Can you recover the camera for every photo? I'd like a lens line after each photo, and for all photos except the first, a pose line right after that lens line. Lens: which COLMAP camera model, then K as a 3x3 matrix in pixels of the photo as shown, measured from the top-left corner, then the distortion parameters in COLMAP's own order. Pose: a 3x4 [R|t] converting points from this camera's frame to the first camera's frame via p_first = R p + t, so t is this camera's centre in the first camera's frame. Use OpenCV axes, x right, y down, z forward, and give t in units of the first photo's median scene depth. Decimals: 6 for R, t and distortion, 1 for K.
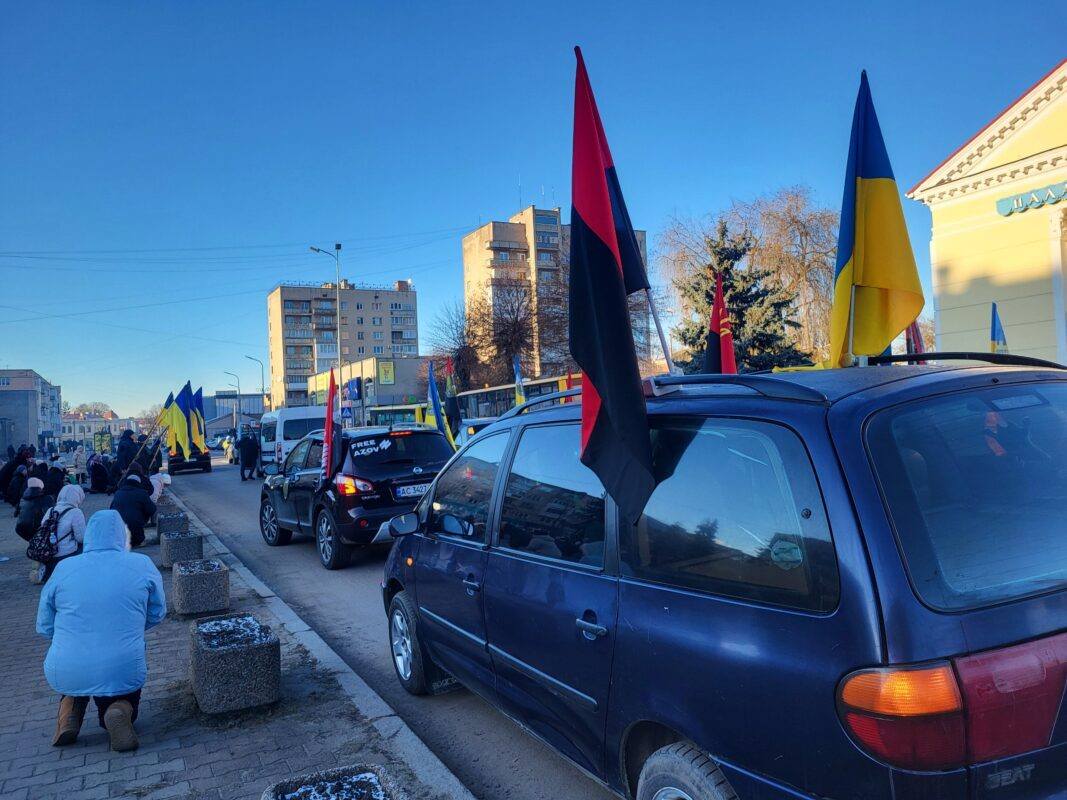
lens RADIAL K [[807.3, 0, 533.5], [0, 807.3, 400.0], [0, 0, 1]] dist [0.061100, -0.047543]
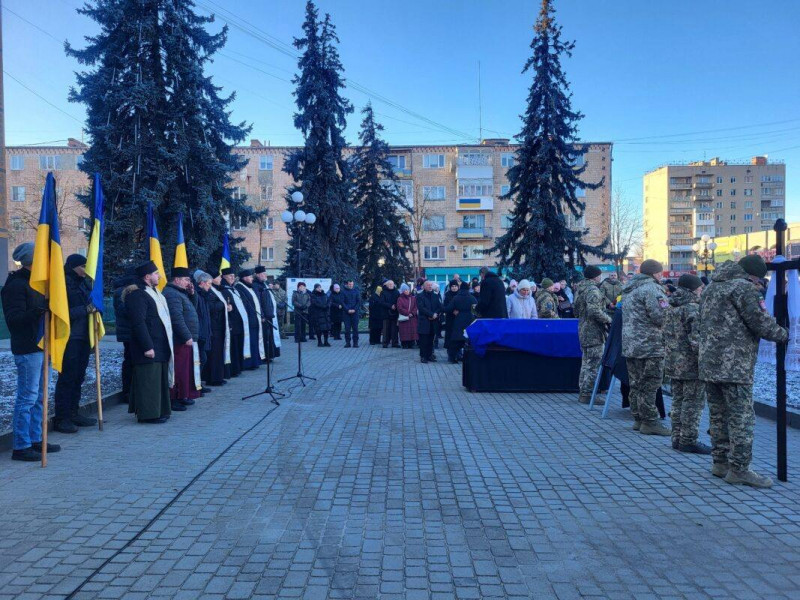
lens RADIAL K [[605.3, 0, 400.0], [0, 605.3, 300.0], [0, 0, 1]] dist [0.061100, -0.047543]
pose [[0.880460, 0.051716, -0.471292, -0.220430], [-0.020614, 0.997269, 0.070921, 0.004304], [0.473673, -0.052727, 0.879121, -0.015619]]
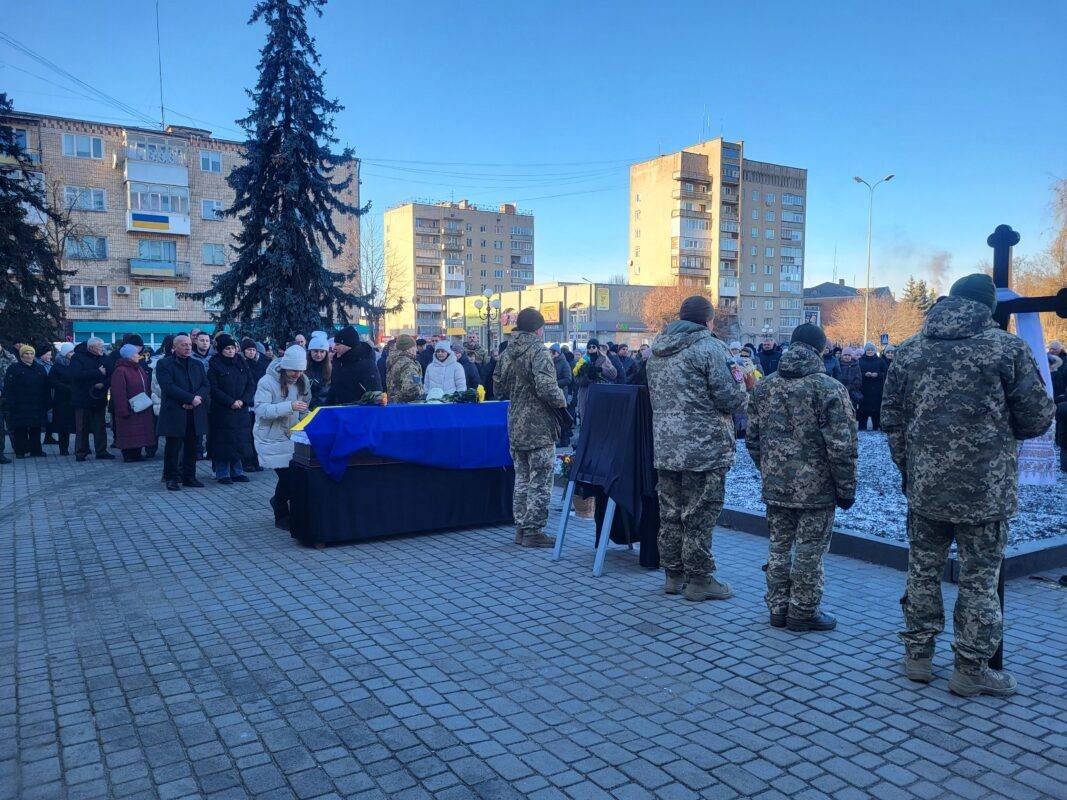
lens RADIAL K [[807.3, 0, 533.5], [0, 807.3, 400.0], [0, 0, 1]] dist [0.061100, -0.047543]
pose [[0.995798, 0.042152, 0.081294, -0.234653], [-0.049041, 0.995199, 0.084701, 0.005824], [-0.077334, -0.088332, 0.993085, -0.001541]]
